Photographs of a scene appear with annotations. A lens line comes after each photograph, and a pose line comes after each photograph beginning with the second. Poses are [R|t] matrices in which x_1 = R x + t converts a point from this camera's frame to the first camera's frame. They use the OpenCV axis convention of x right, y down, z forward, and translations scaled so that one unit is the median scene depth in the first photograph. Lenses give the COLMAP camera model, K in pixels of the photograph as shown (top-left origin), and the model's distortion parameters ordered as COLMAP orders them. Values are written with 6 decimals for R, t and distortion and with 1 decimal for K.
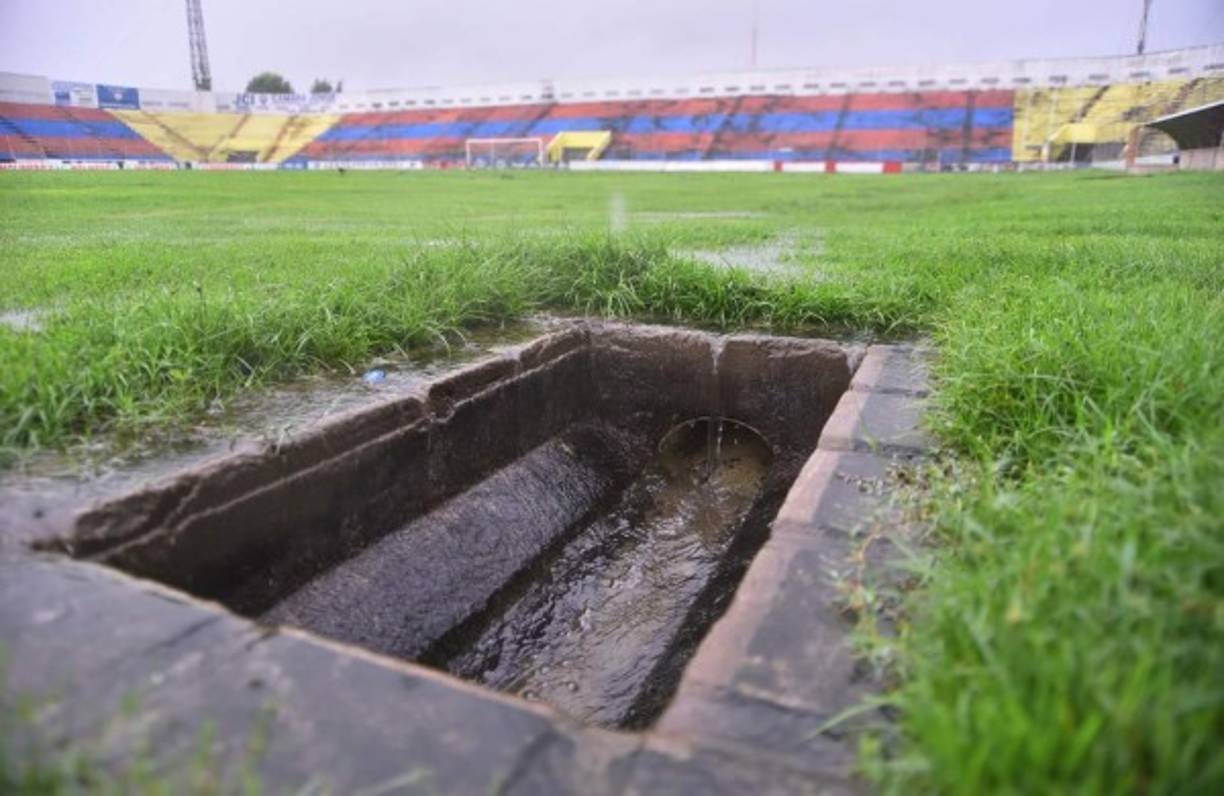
lens RADIAL K [[808.6, 0, 612.0], [0, 808.6, 398.0], [0, 0, 1]] dist [-0.042453, 0.009239]
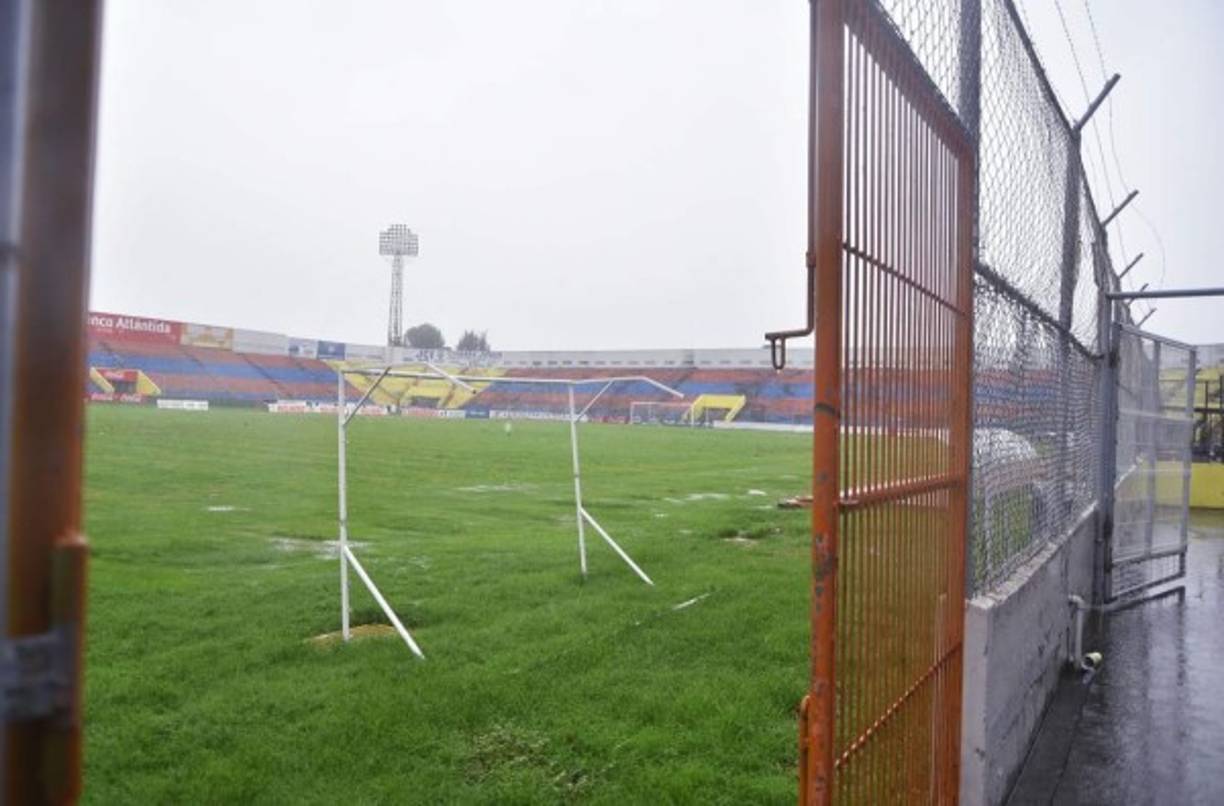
lens RADIAL K [[908.4, 0, 561.6], [0, 908.4, 402.1], [0, 0, 1]] dist [-0.028345, 0.000256]
pose [[0.984068, 0.032430, -0.174812, -0.031171], [-0.080534, 0.957879, -0.275649, 0.057017], [0.158509, 0.285336, 0.945229, -0.260150]]
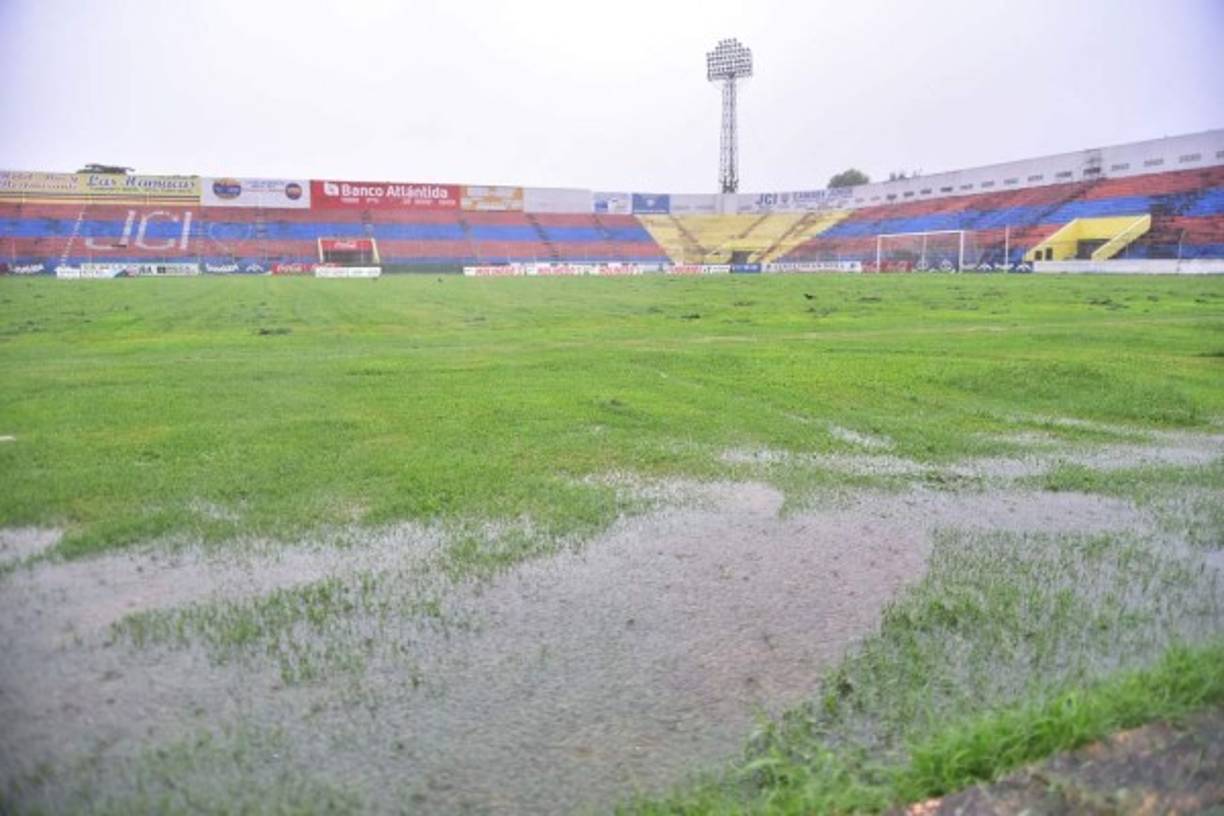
lens RADIAL K [[817.5, 0, 610.3], [0, 817.5, 420.7], [0, 0, 1]] dist [-0.044161, 0.012840]
pose [[0.717067, 0.116031, -0.687278, 0.139072], [-0.176834, 0.984069, -0.018361, -0.066822], [0.674199, 0.134700, 0.726162, 0.222493]]
